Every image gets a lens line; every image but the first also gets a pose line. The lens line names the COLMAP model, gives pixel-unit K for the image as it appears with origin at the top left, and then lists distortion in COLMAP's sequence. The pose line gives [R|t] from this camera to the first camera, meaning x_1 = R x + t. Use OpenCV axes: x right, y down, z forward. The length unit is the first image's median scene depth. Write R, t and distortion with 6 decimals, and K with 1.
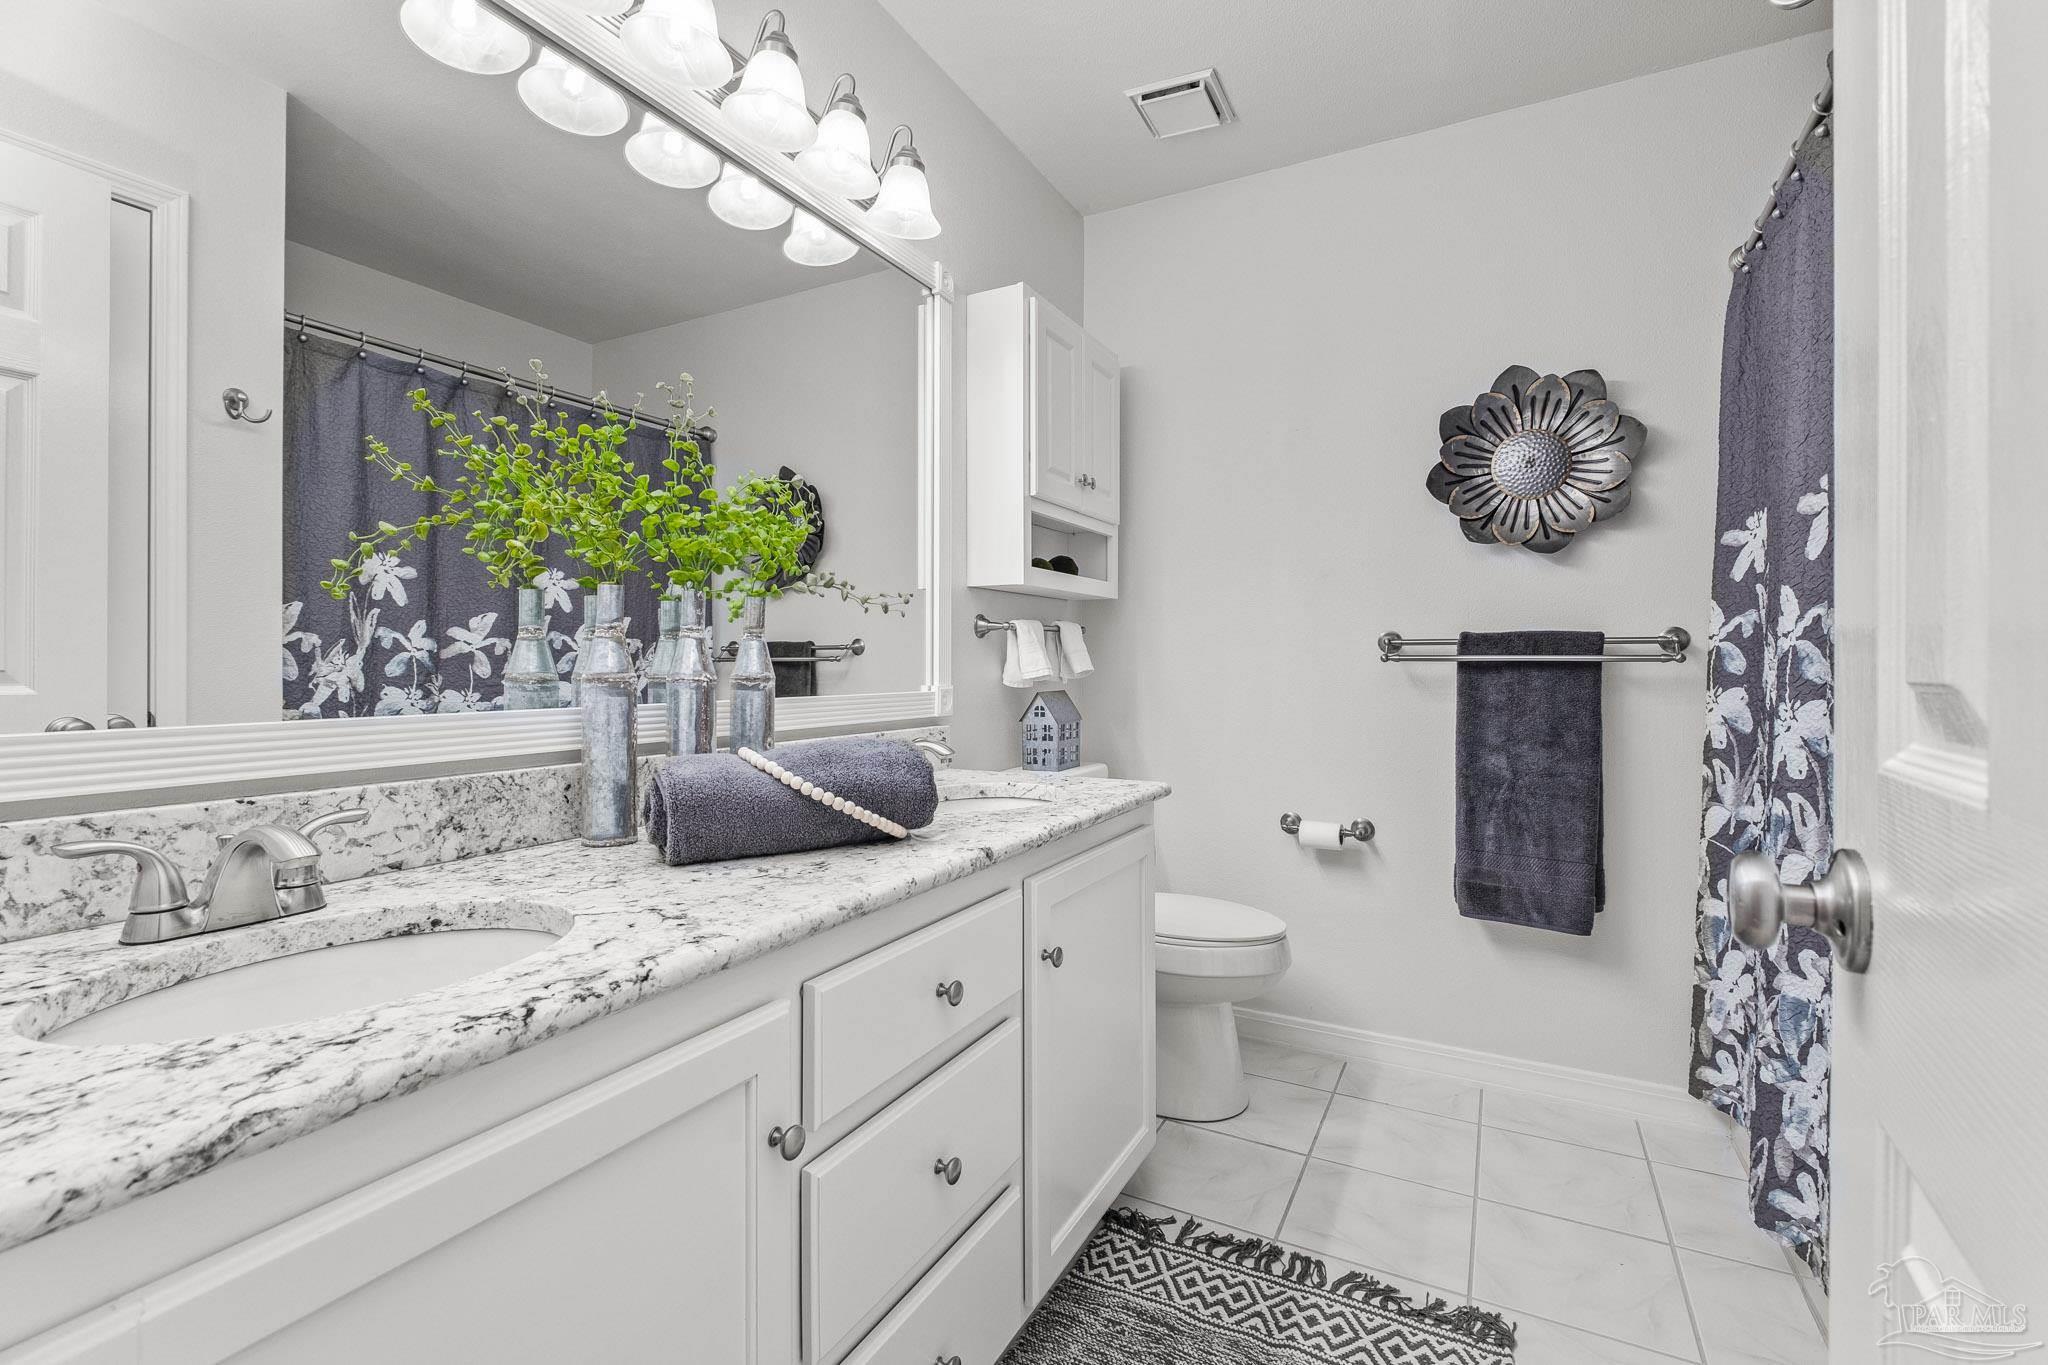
lens RADIAL K [[929.8, 0, 1018.6], [0, 929.8, 674.1], [0, 0, 1]] dist [-0.004515, -0.000033]
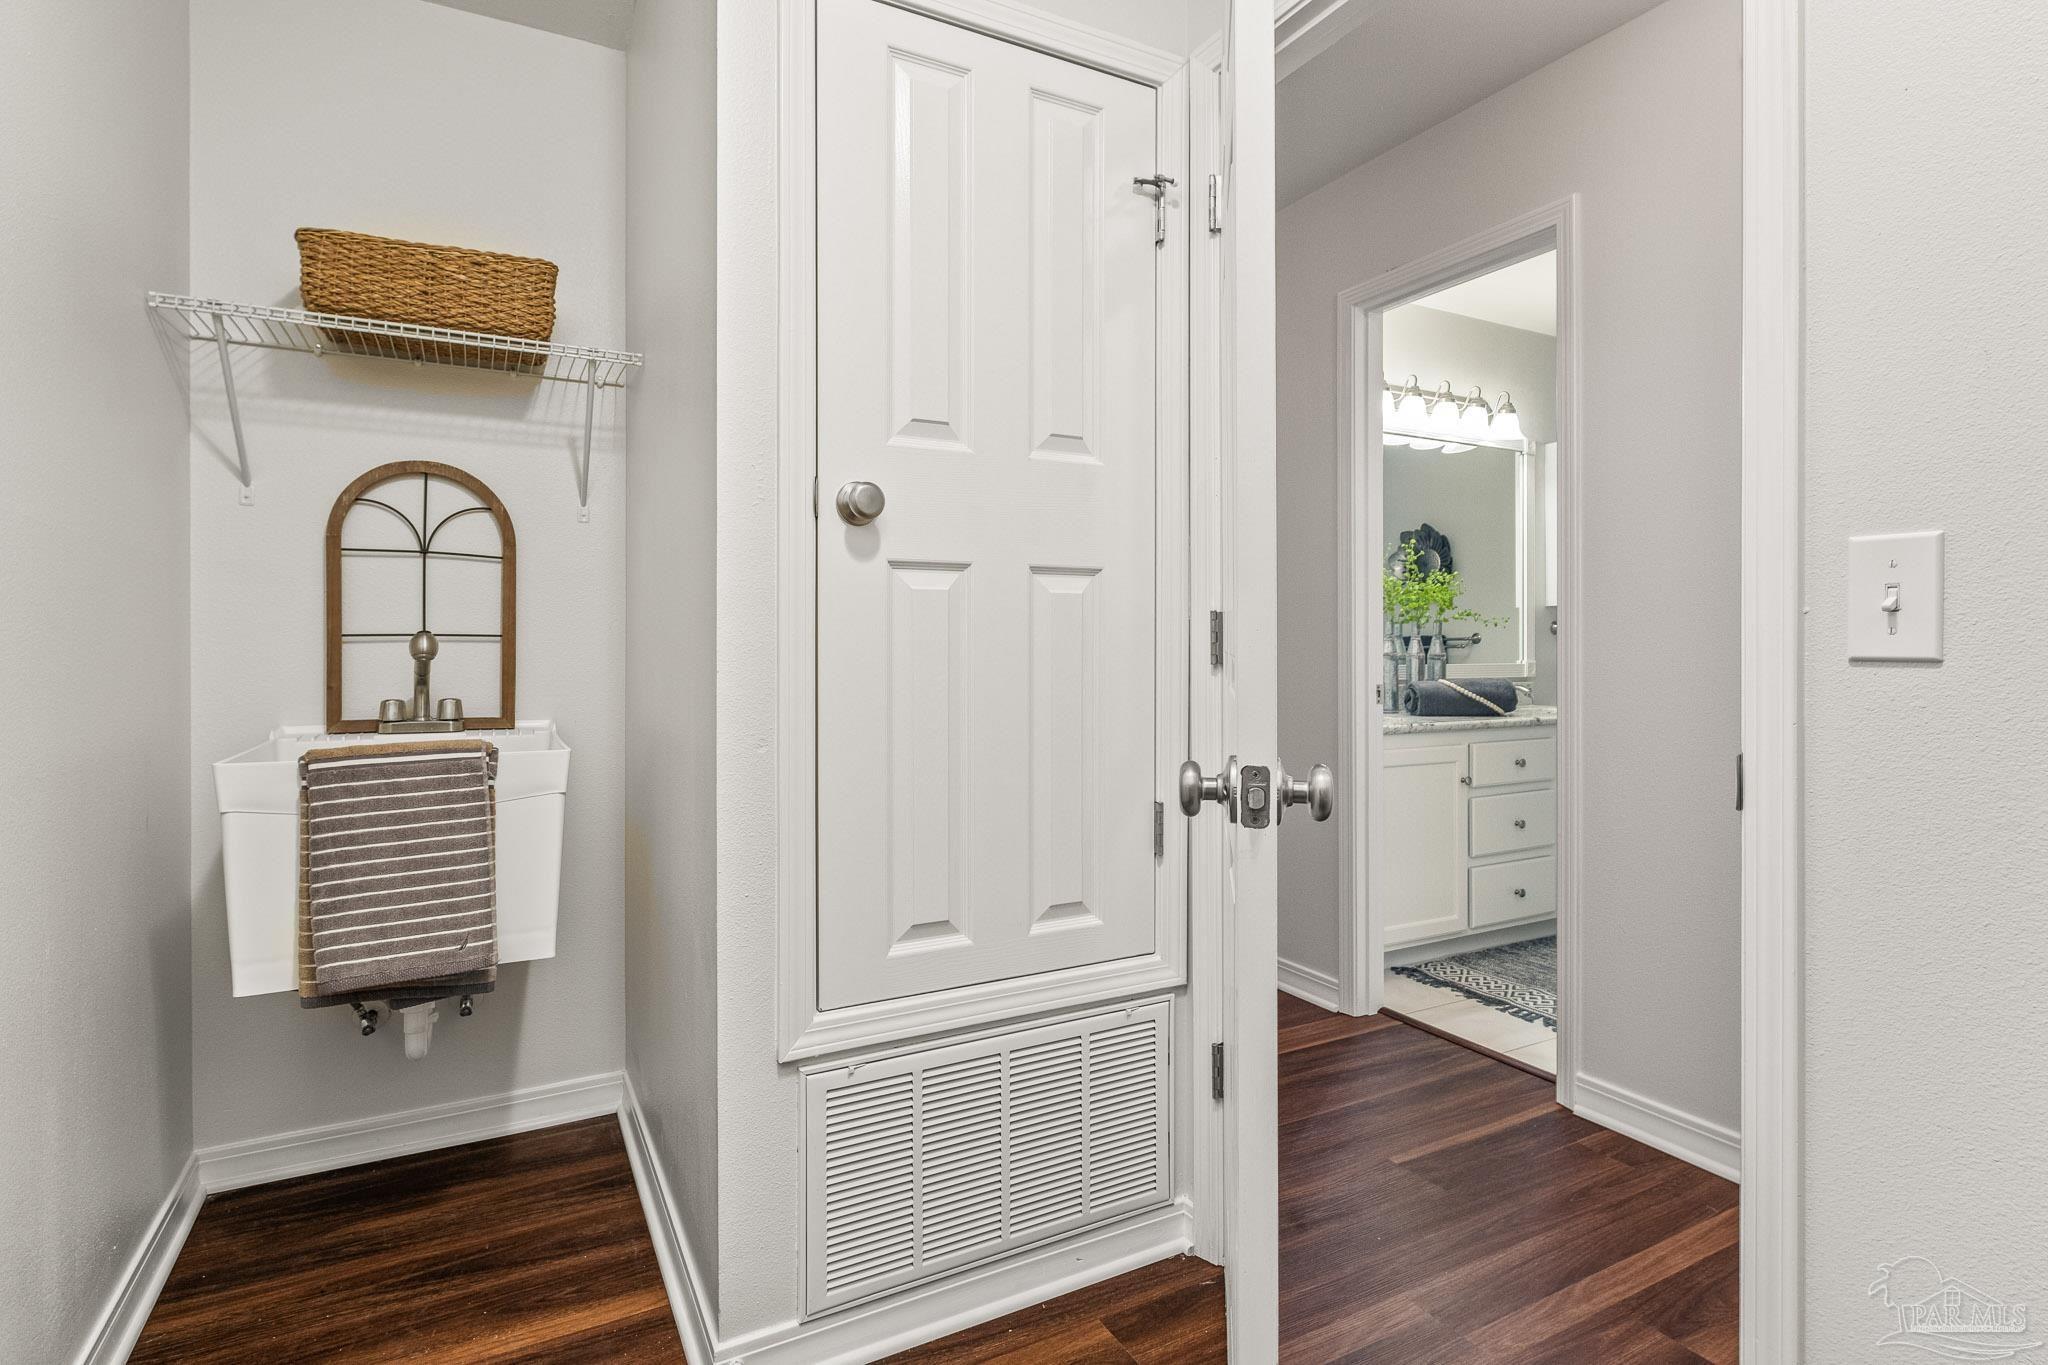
lens RADIAL K [[982.2, 0, 1013.5], [0, 982.2, 665.9], [0, 0, 1]] dist [-0.003609, -0.001010]
pose [[0.826178, -0.000299, -0.563409, 0.293673], [0.002263, 0.999994, 0.002787, 0.025970], [0.563405, -0.003578, 0.826173, -2.058518]]
